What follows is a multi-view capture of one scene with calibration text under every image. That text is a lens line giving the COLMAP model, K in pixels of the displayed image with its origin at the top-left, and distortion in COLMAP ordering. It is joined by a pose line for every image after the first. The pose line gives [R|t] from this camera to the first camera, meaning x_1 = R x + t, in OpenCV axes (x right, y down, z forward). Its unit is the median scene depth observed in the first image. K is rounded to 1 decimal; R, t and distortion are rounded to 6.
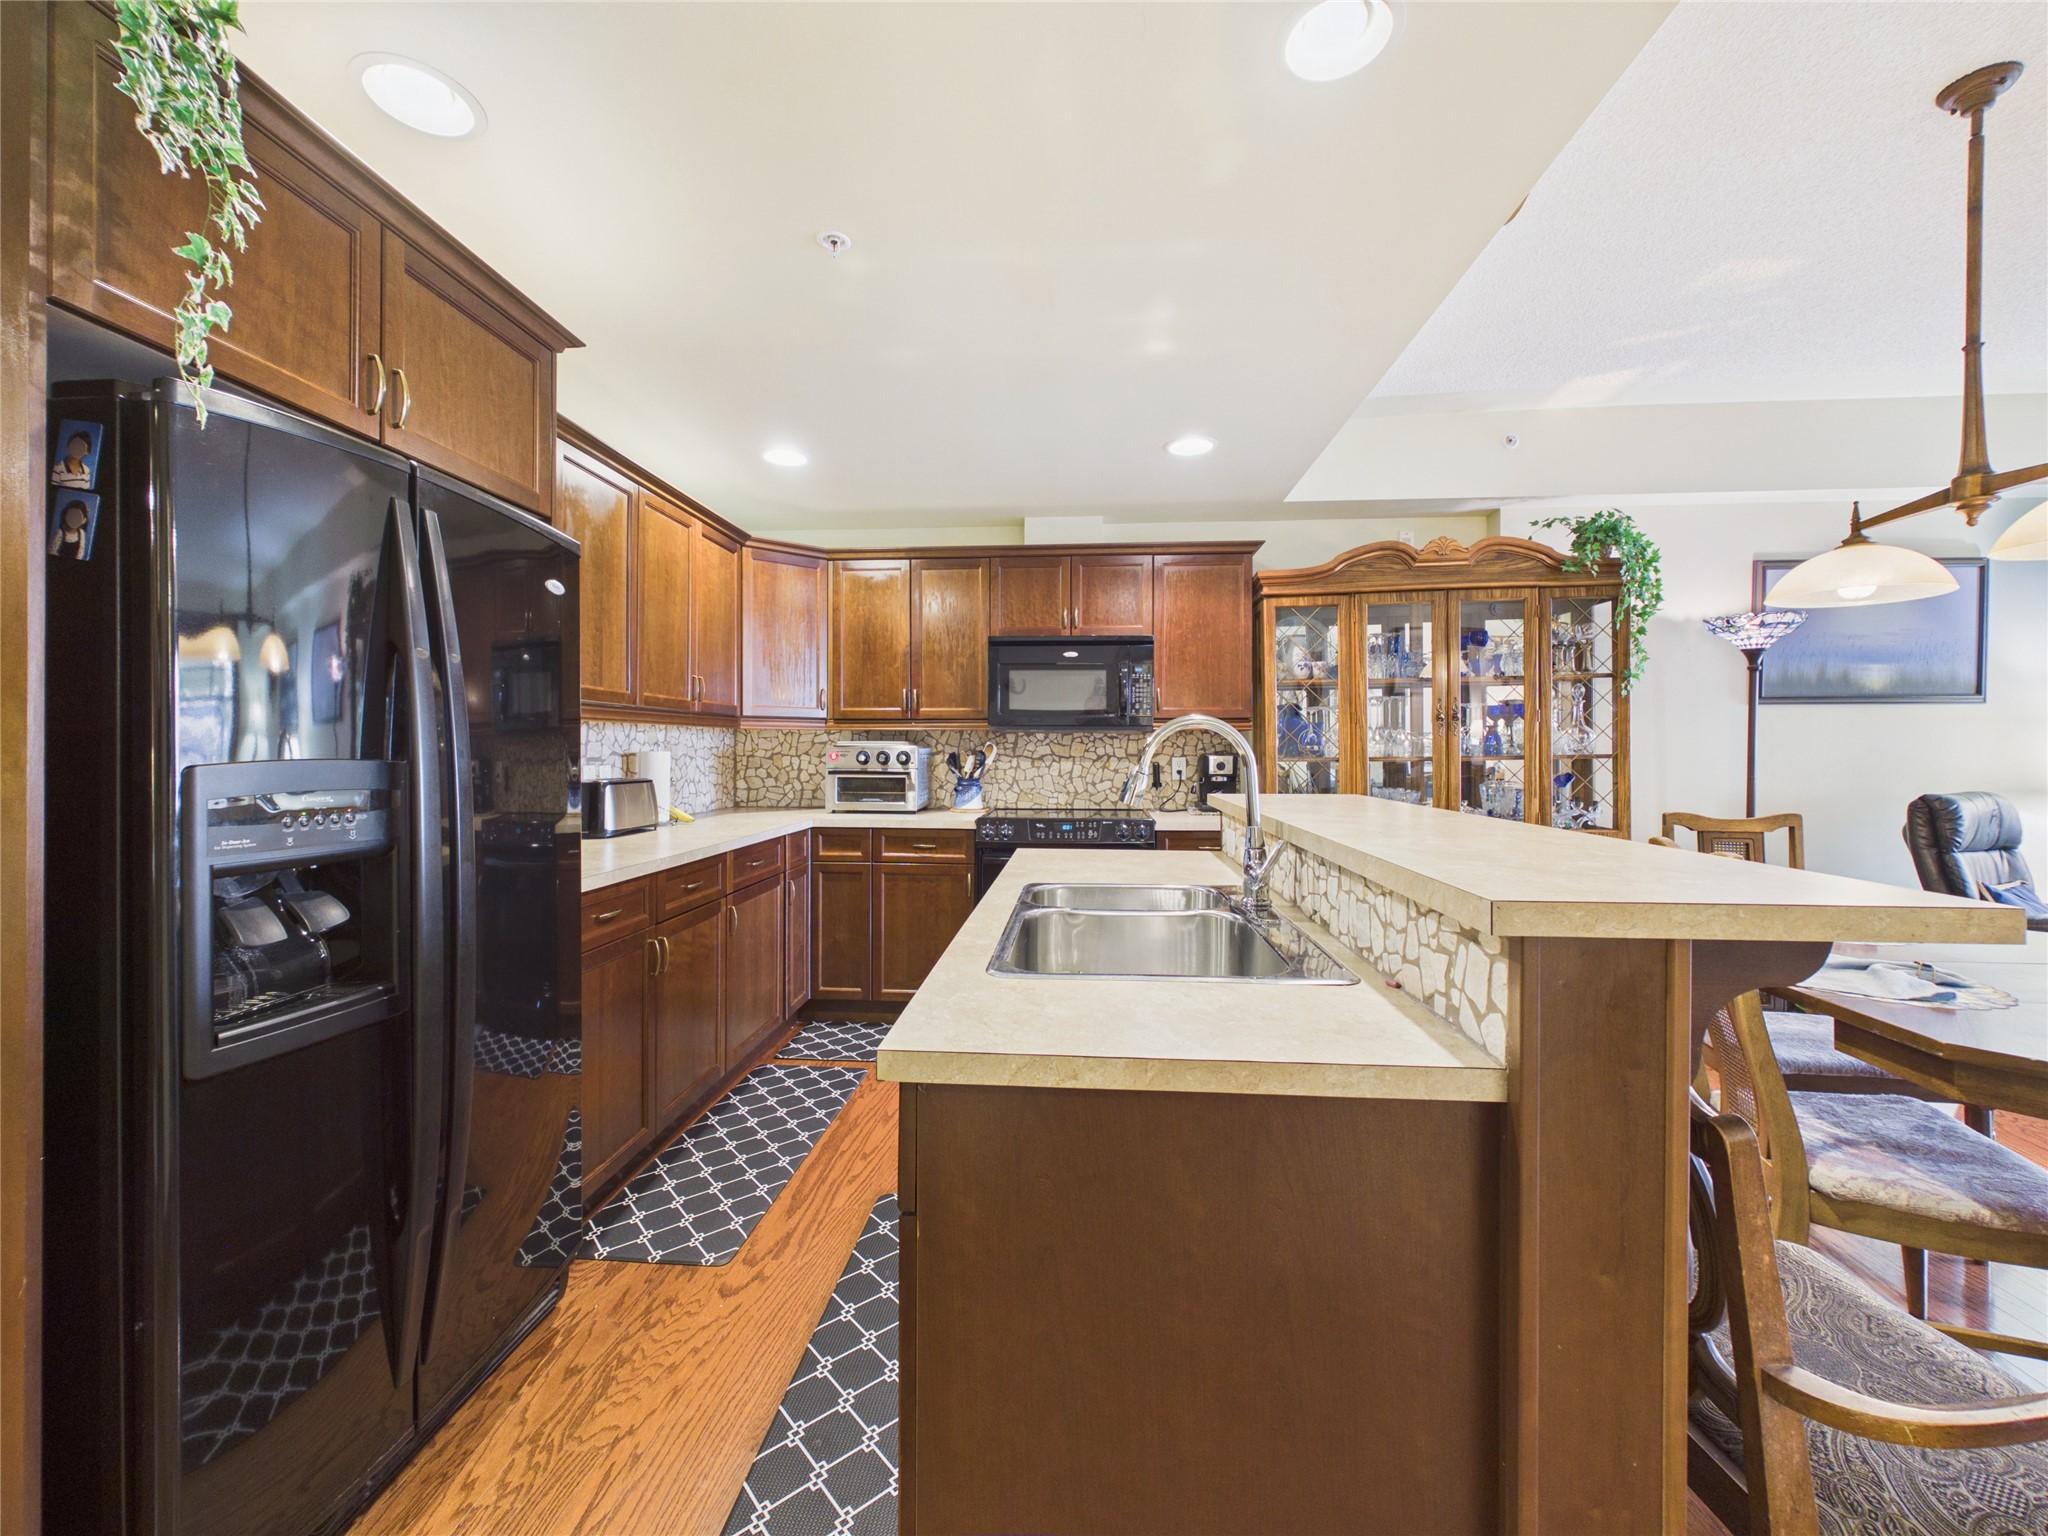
lens RADIAL K [[825.1, 0, 1025.2], [0, 825.1, 749.9], [0, 0, 1]] dist [0.000751, 0.000094]
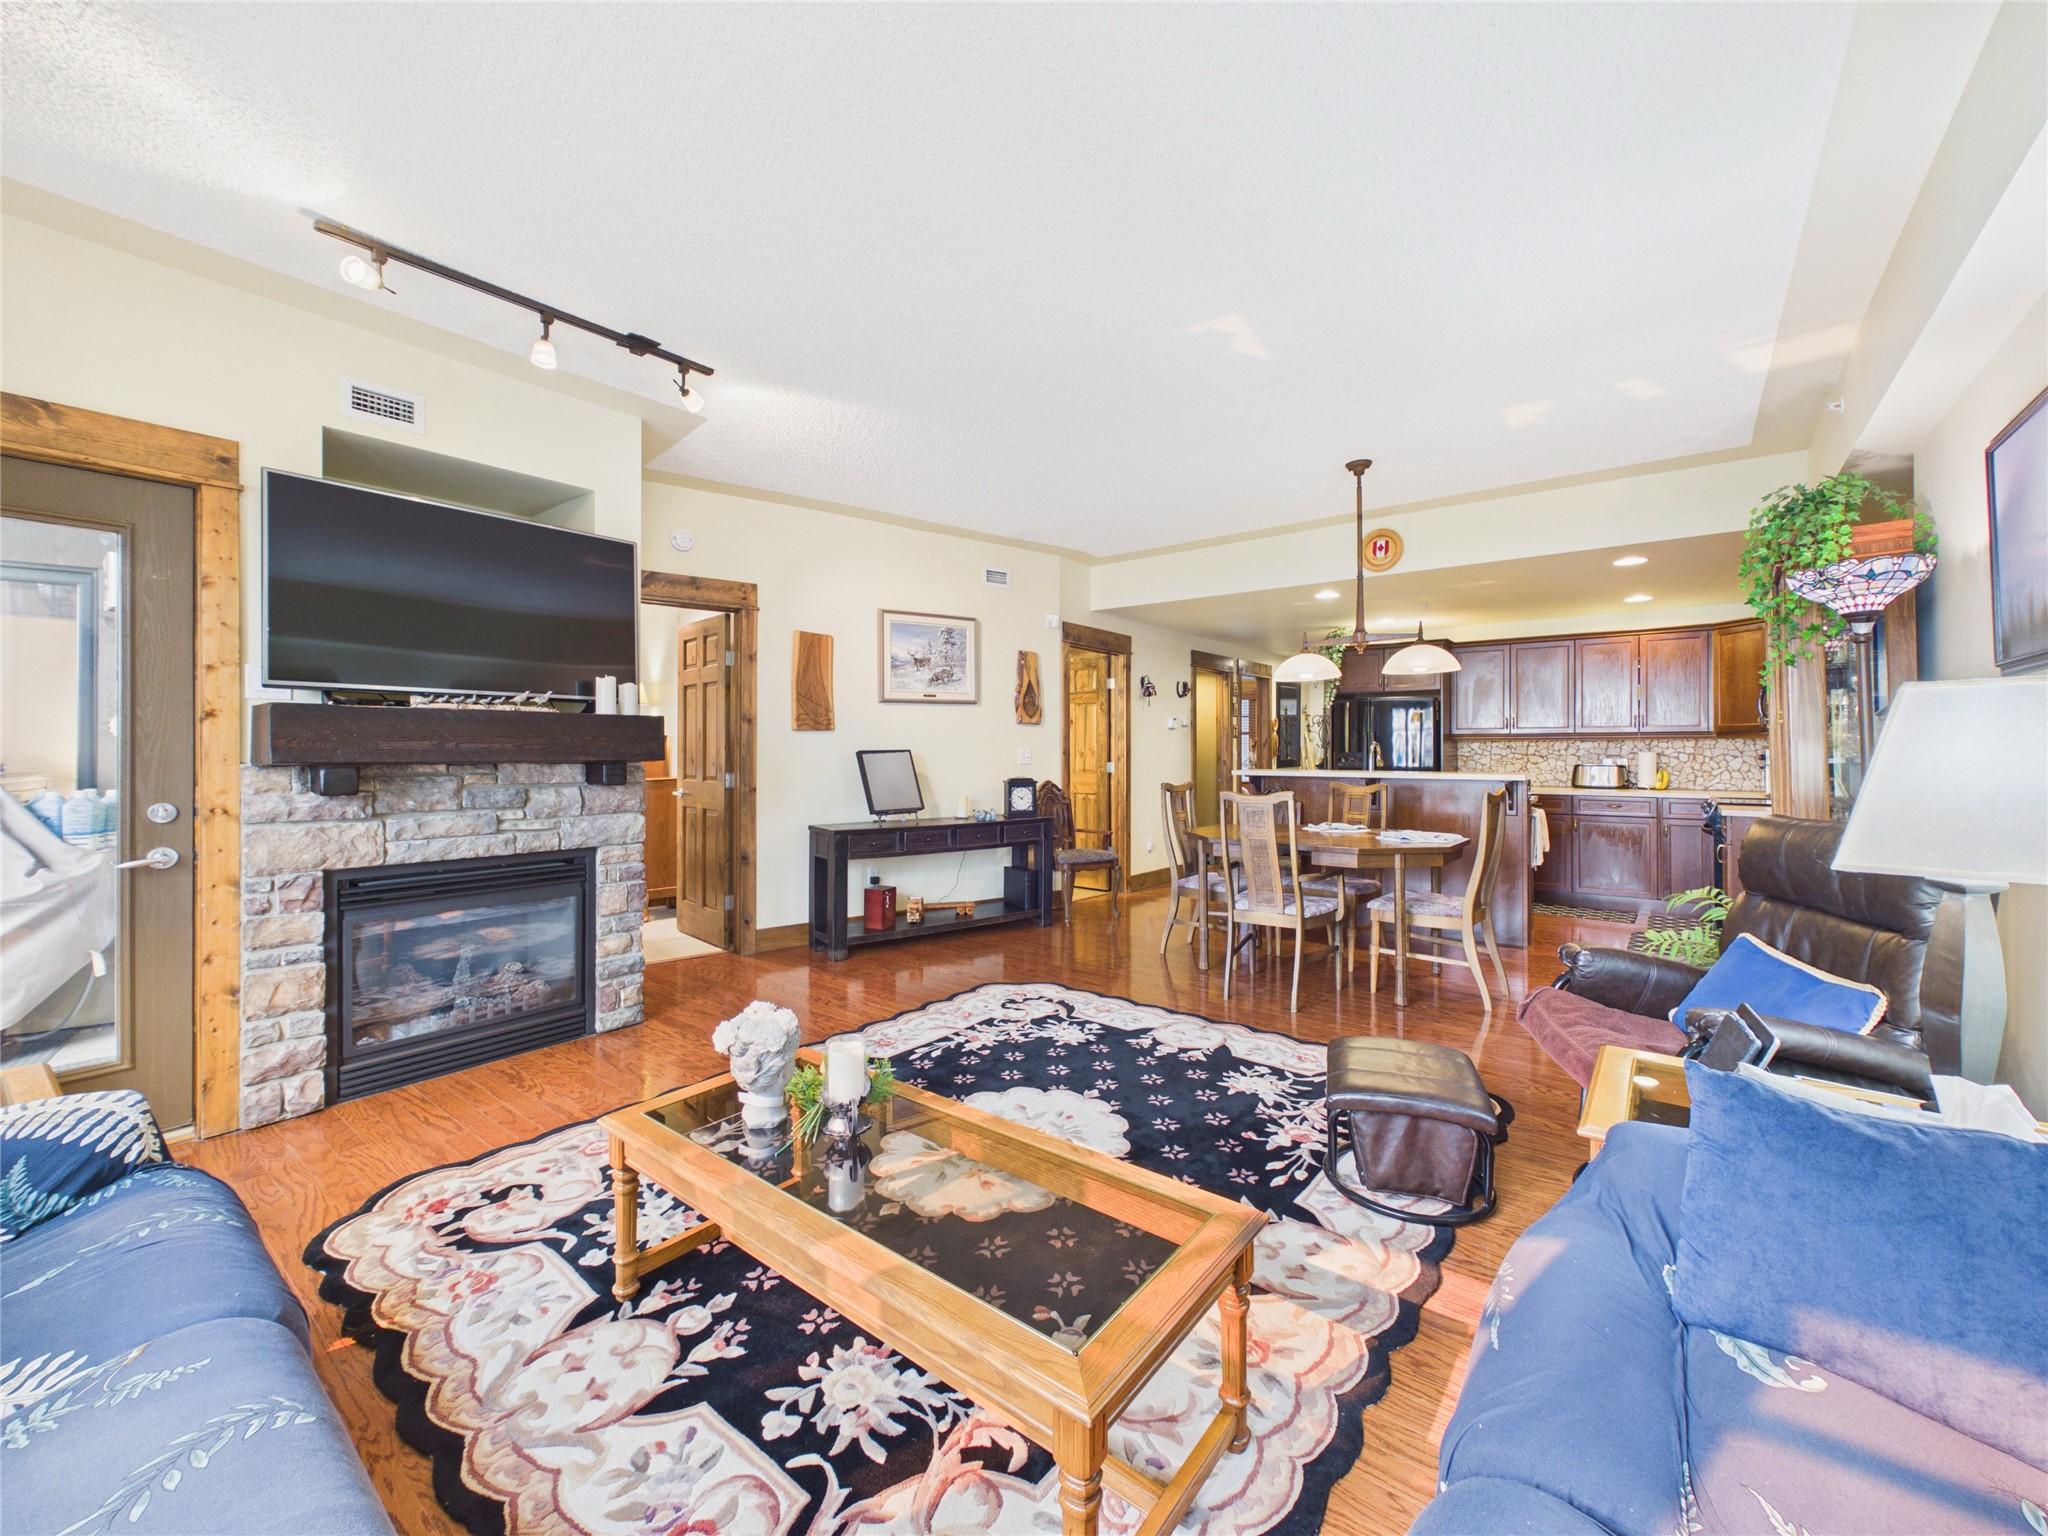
lens RADIAL K [[825.1, 0, 1022.4], [0, 825.1, 742.2], [0, 0, 1]] dist [0.000751, 0.000094]
pose [[-0.555355, -0.008740, -0.831567, 1.862218], [-0.001429, 0.999953, -0.009555, -0.001138], [0.831612, -0.004118, -0.555342, 0.777098]]
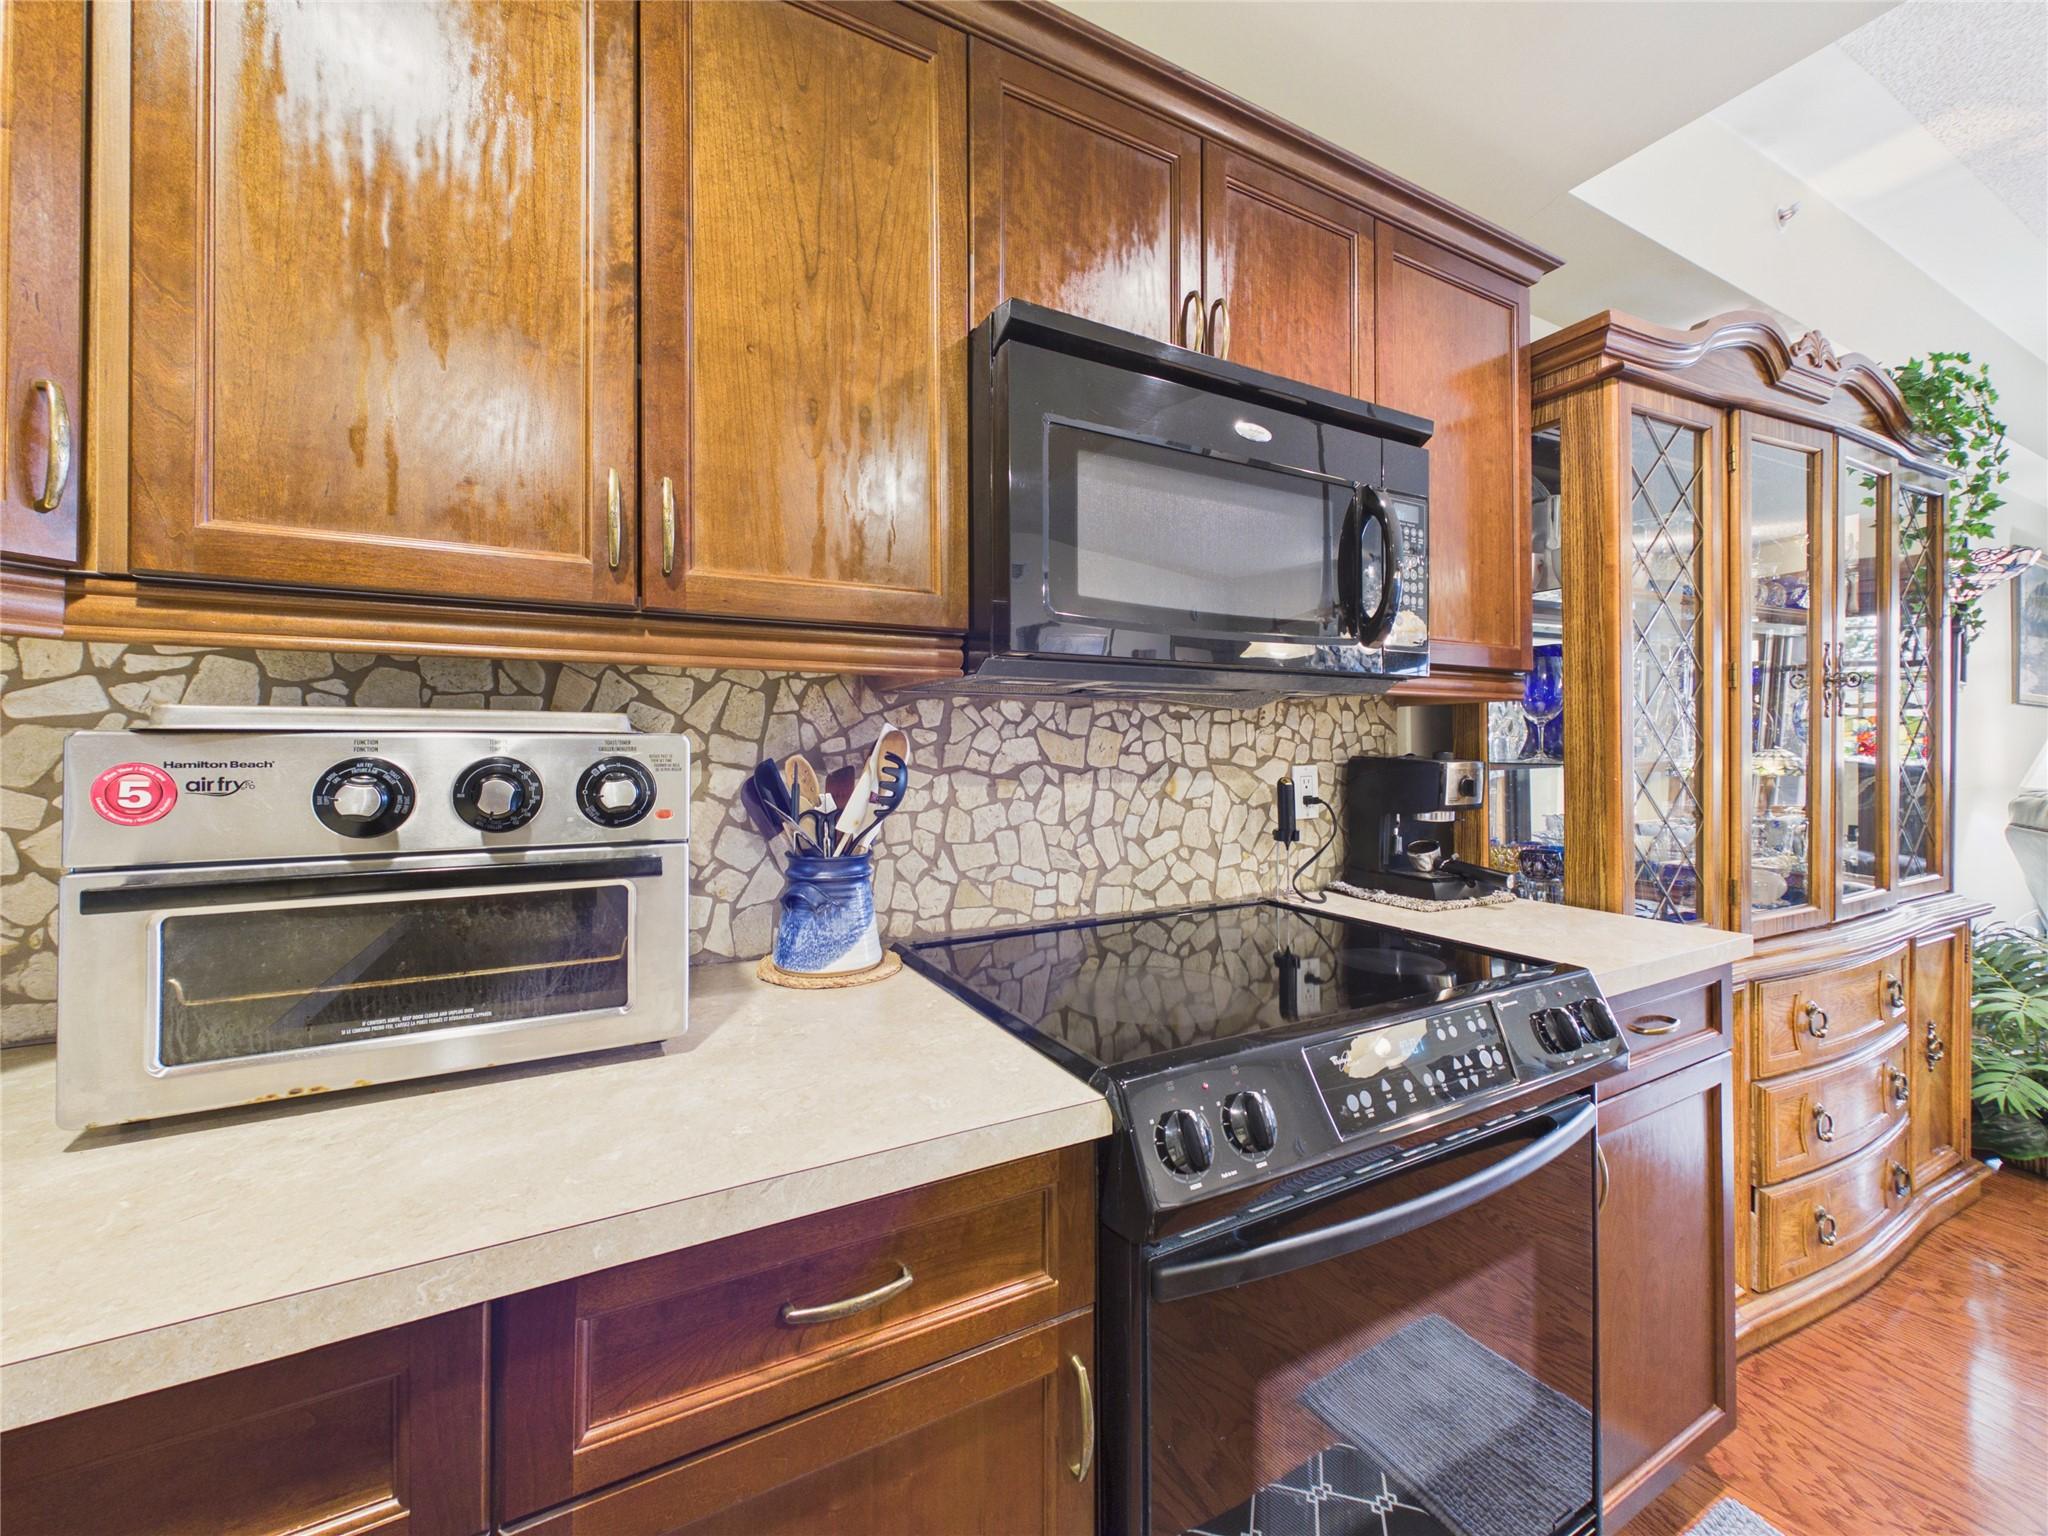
lens RADIAL K [[825.1, 0, 1024.3], [0, 825.1, 737.9], [0, 0, 1]] dist [0.000751, 0.000094]
pose [[0.836887, 0.001829, 0.547373, -0.187657], [0.004482, 0.999938, -0.010193, -0.001458], [-0.547358, 0.010984, 0.836826, 0.827051]]
